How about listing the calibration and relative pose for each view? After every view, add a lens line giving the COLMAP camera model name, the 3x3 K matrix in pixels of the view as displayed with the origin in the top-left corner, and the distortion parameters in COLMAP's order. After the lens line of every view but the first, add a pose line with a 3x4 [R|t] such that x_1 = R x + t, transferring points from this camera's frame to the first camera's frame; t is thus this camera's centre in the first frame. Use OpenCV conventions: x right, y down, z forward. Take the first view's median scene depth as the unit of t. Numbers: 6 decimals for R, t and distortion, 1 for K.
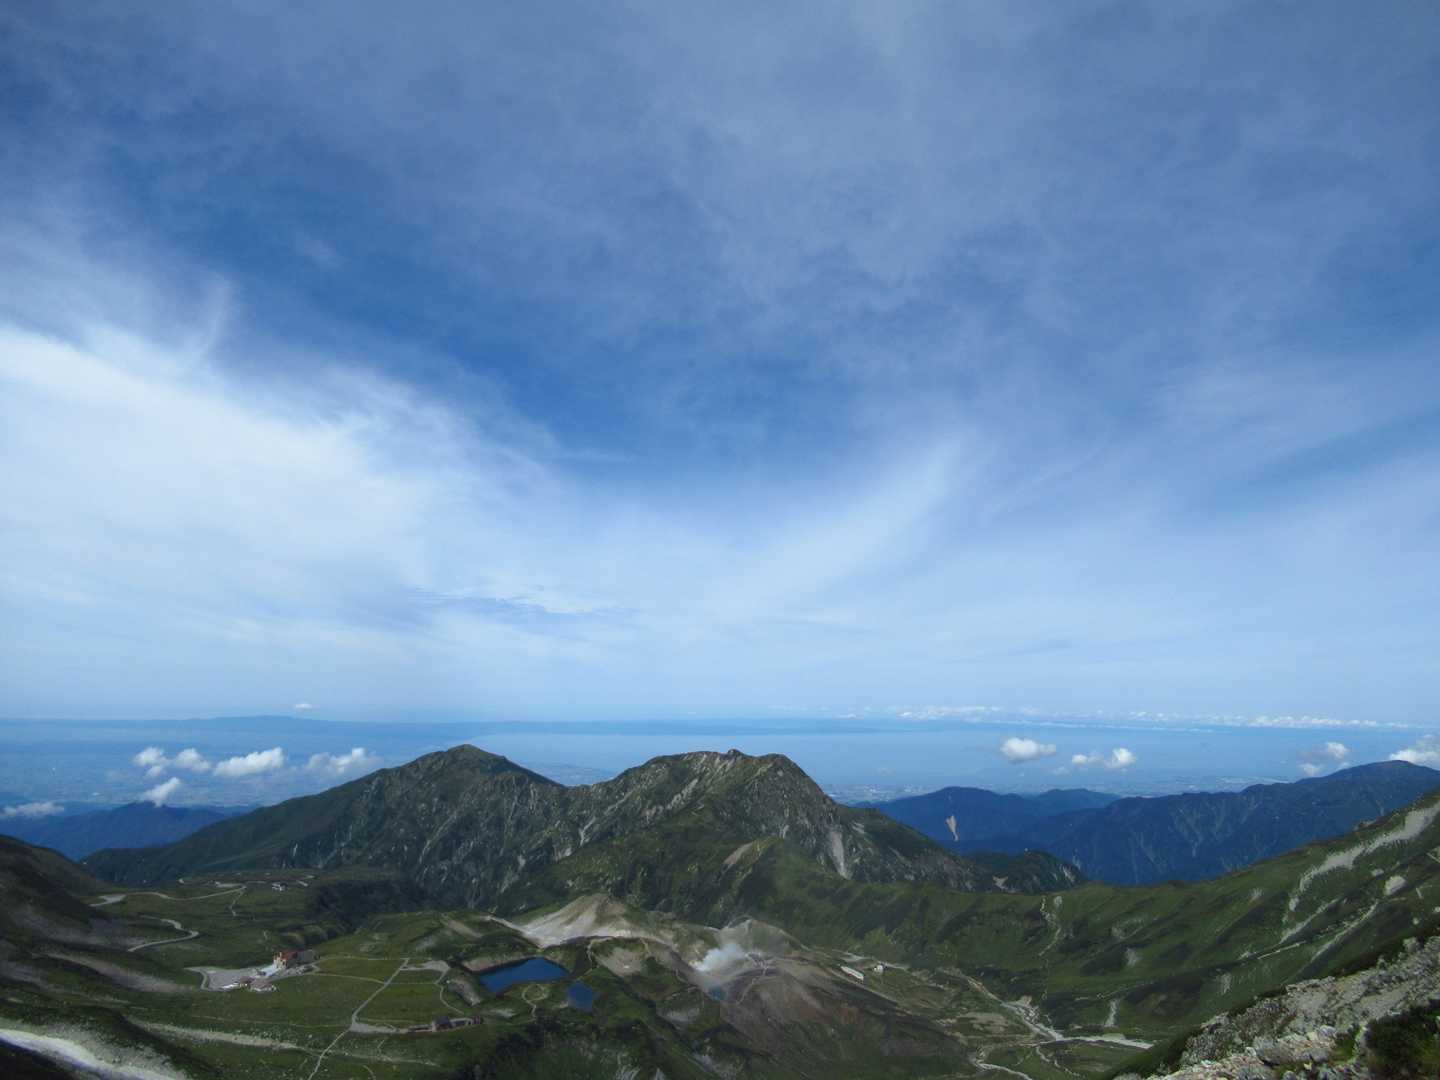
lens RADIAL K [[1070.0, 0, 720.0], [0, 1070.0, 540.0], [0, 0, 1]] dist [-0.034458, -0.000652]
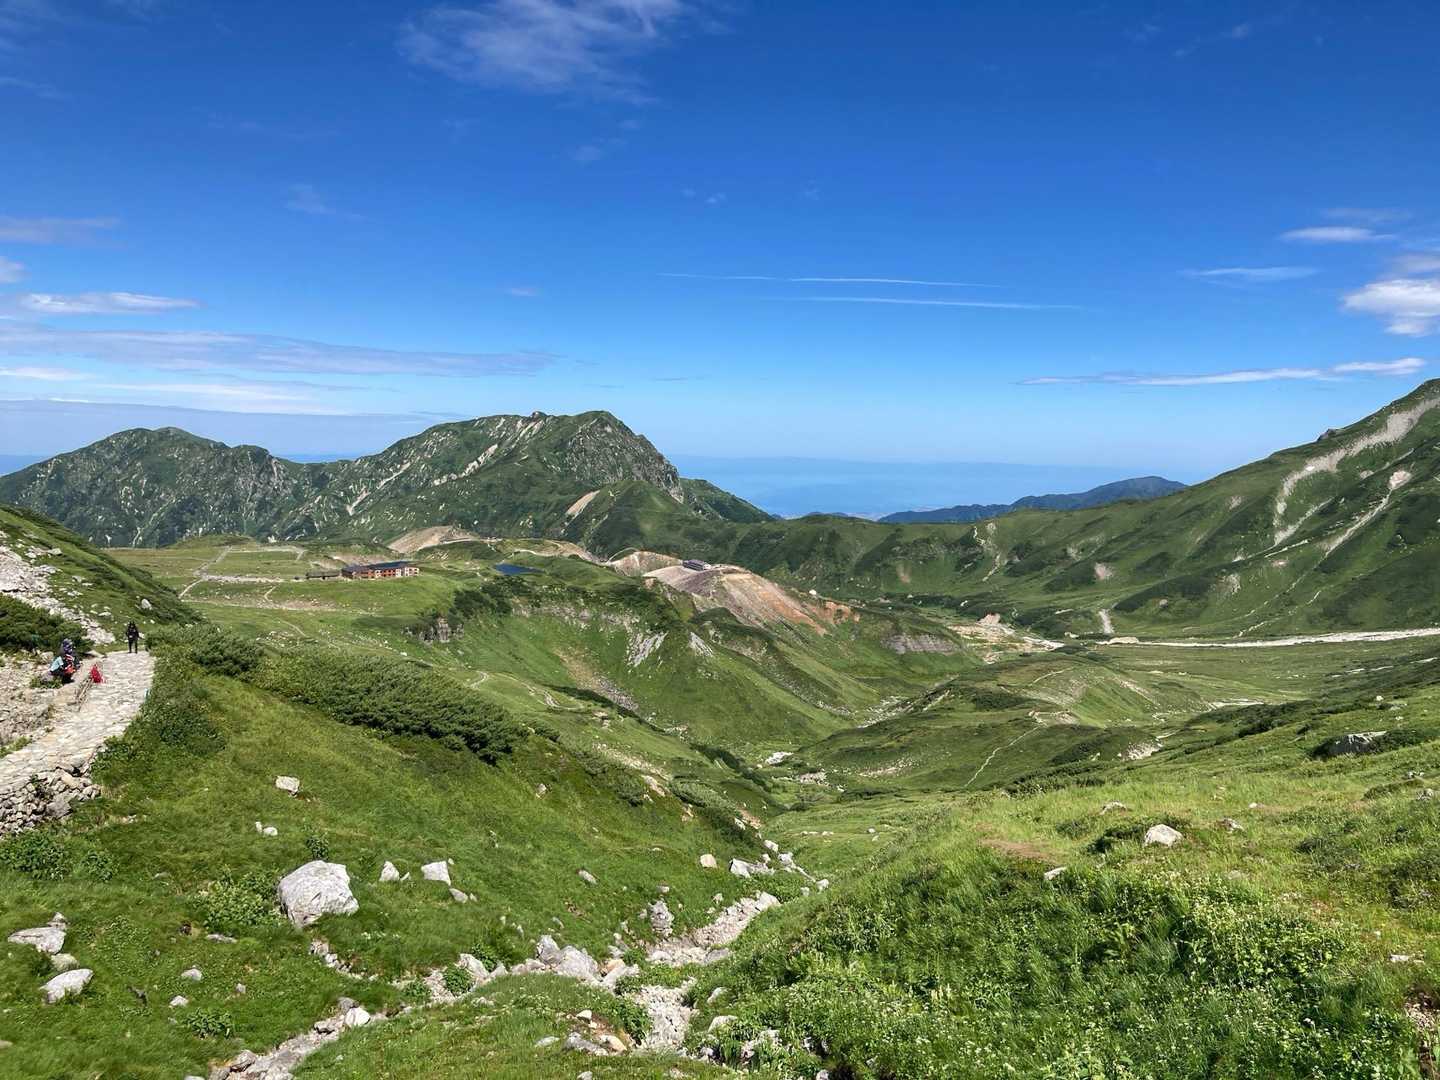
lens RADIAL K [[1151.5, 0, 736.1], [0, 1151.5, 537.9], [0, 0, 1]] dist [0.033087, -0.092273]
pose [[0.968561, -0.014372, 0.248359, -0.115669], [-0.043885, 0.972803, 0.227437, 0.149739], [-0.244873, -0.231186, 0.941589, 0.177290]]
